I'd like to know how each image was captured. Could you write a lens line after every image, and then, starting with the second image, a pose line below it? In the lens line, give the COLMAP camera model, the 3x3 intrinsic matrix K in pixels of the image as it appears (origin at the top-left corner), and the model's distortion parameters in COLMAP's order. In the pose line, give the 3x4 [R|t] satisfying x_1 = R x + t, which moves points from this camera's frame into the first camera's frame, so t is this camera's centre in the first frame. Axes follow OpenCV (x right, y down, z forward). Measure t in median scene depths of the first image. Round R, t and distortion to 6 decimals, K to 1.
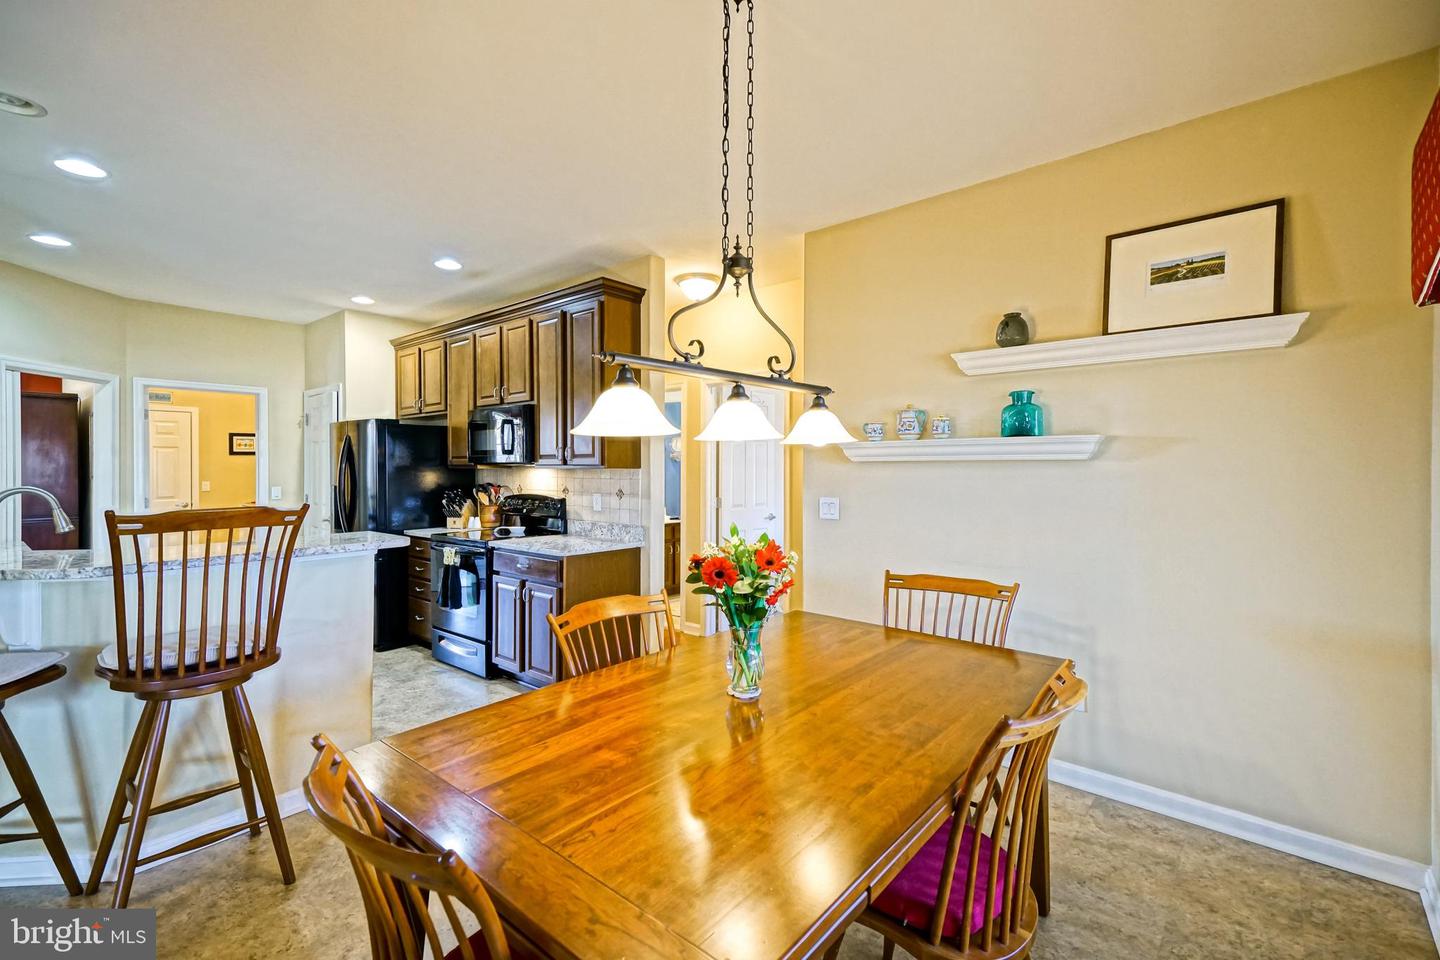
lens RADIAL K [[625.8, 0, 704.4], [0, 625.8, 467.8], [0, 0, 1]] dist [0.042954, -0.000113]
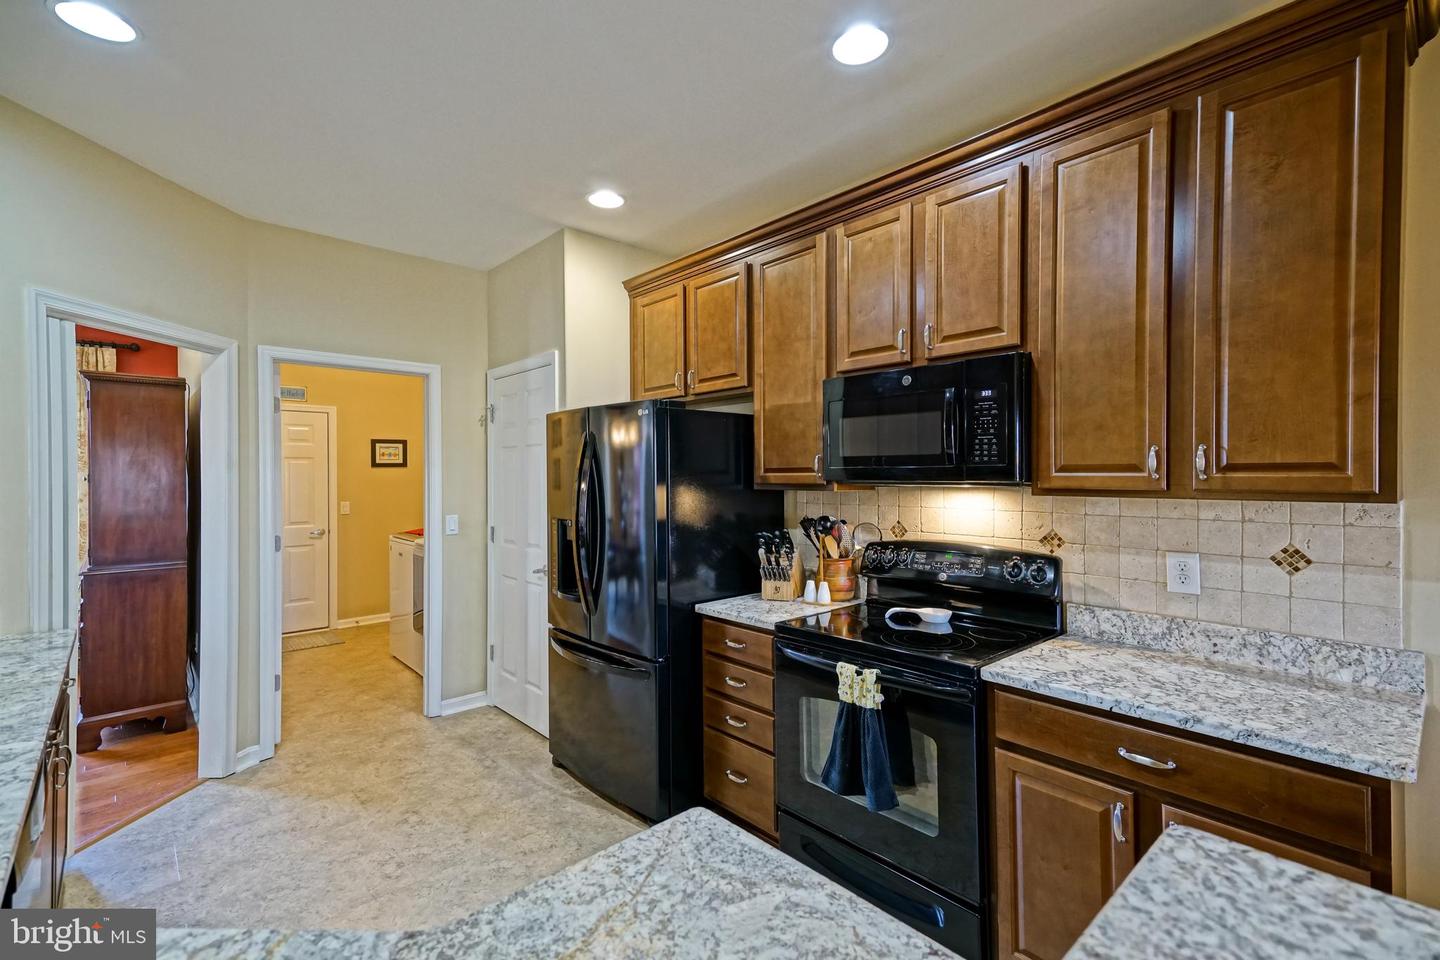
lens RADIAL K [[639.5, 0, 712.6], [0, 639.5, 476.2], [0, 0, 1]] dist [0.040304, -0.000201]
pose [[0.992284, -0.003059, -0.123947, -0.365770], [0.002864, 0.999994, -0.001751, -0.010254], [0.123951, 0.001383, 0.992287, 0.425429]]
